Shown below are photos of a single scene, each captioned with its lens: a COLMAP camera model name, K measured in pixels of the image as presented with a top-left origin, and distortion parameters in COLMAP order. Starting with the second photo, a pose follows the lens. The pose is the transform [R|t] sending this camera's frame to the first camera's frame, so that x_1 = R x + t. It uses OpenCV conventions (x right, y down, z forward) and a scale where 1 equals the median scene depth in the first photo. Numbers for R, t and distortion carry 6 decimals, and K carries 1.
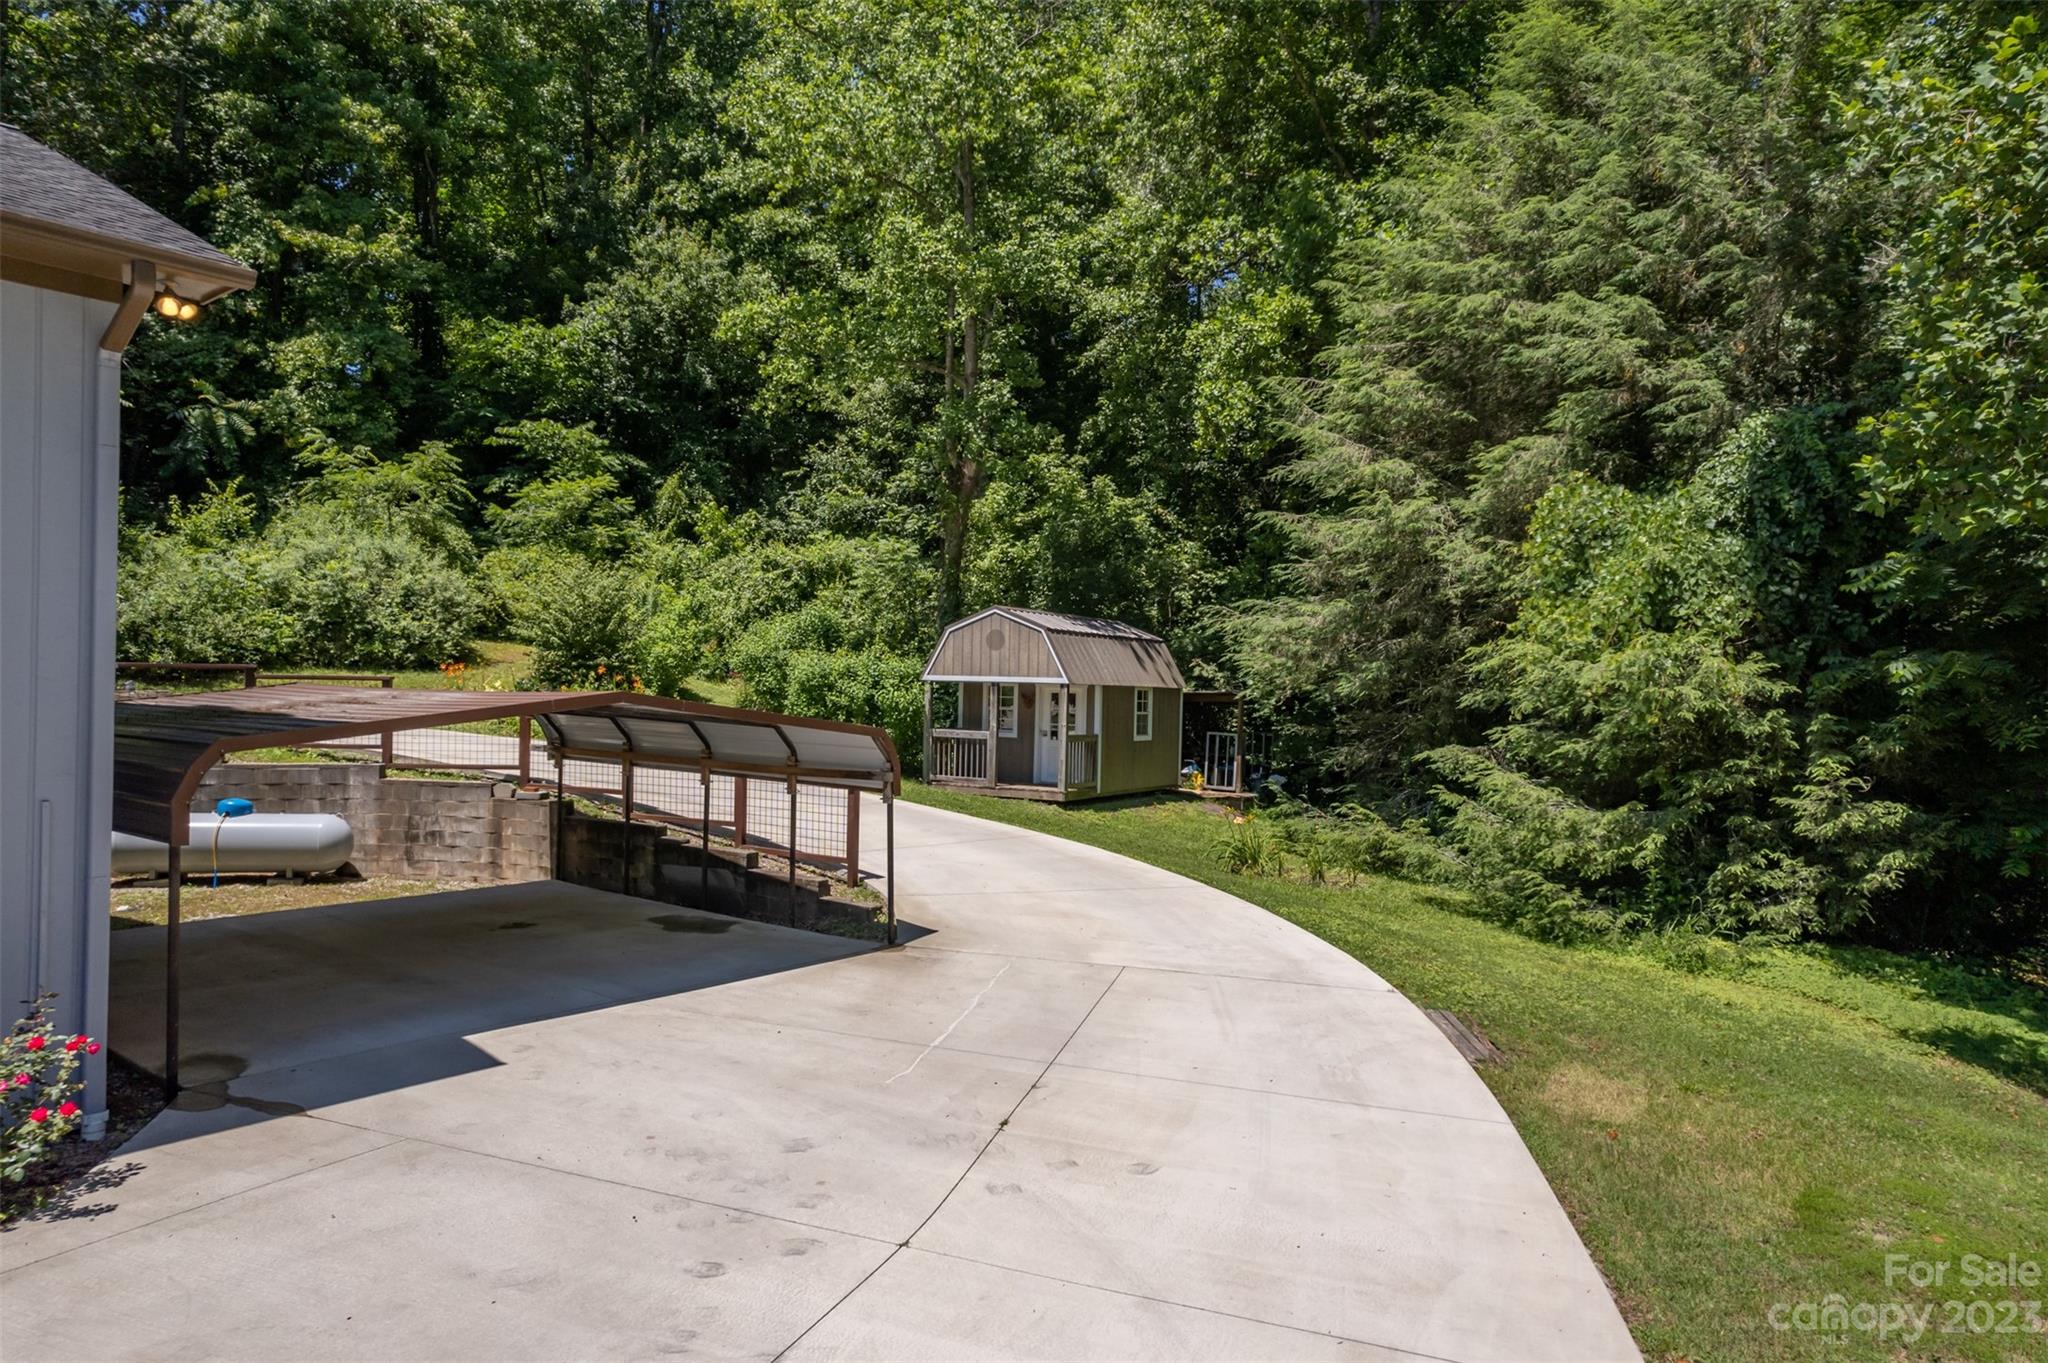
lens RADIAL K [[1313.6, 0, 1023.6], [0, 1313.6, 692.1], [0, 0, 1]] dist [-0.022392, 0.030936]
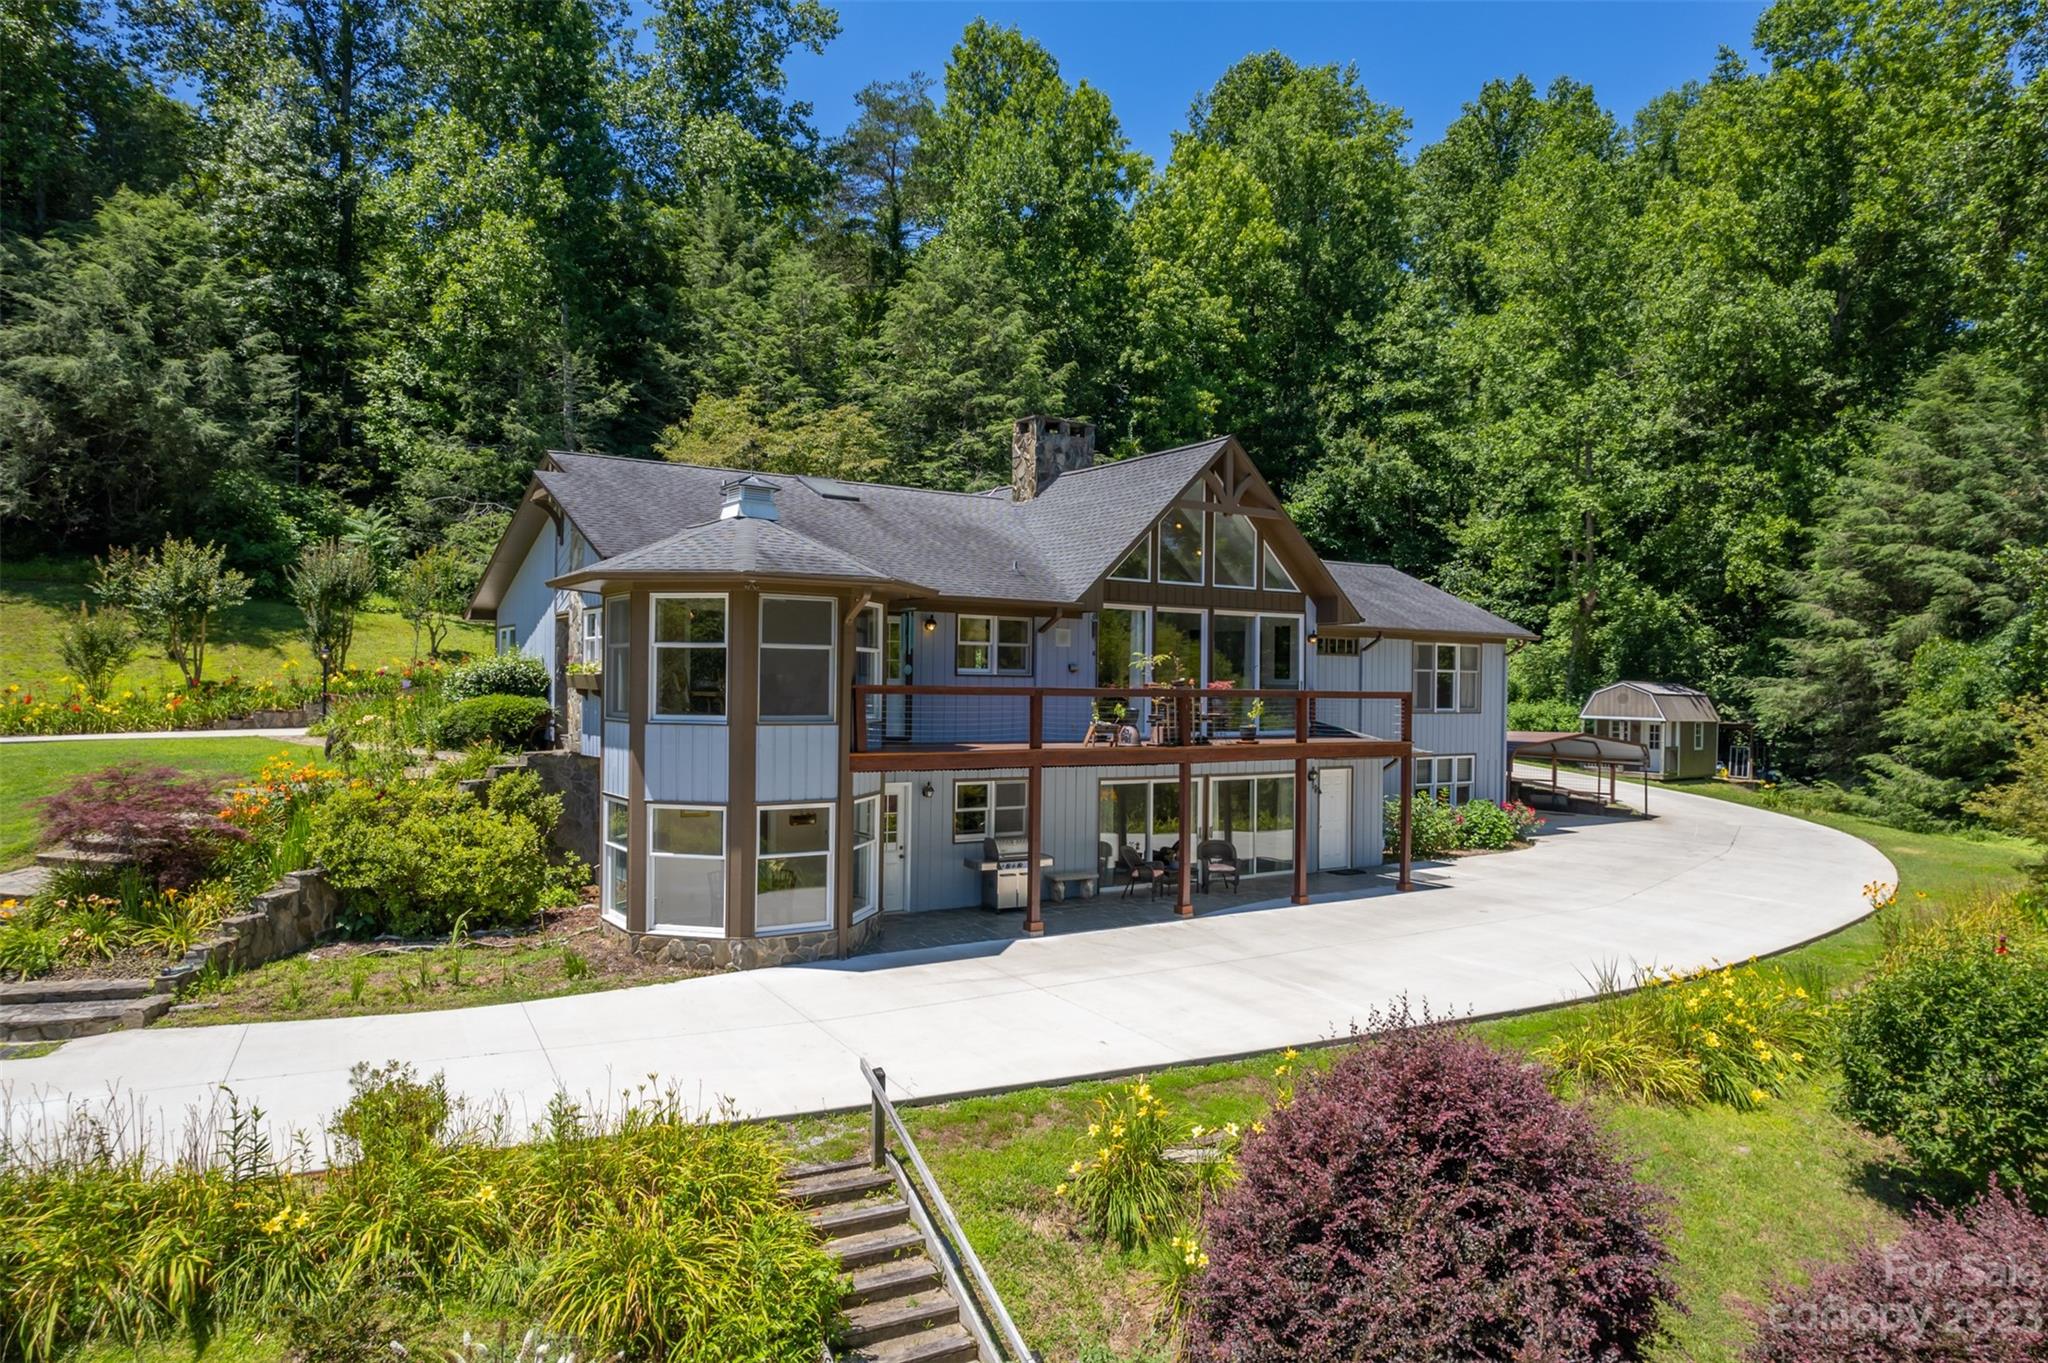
lens RADIAL K [[1313.6, 0, 1008.9], [0, 1313.6, 674.9], [0, 0, 1]] dist [-0.022392, 0.030936]
pose [[0.953180, 0.001256, -0.302402, -0.351731], [-0.006359, 0.999853, -0.015892, -0.041923], [0.302338, 0.017071, 0.953048, -1.357697]]
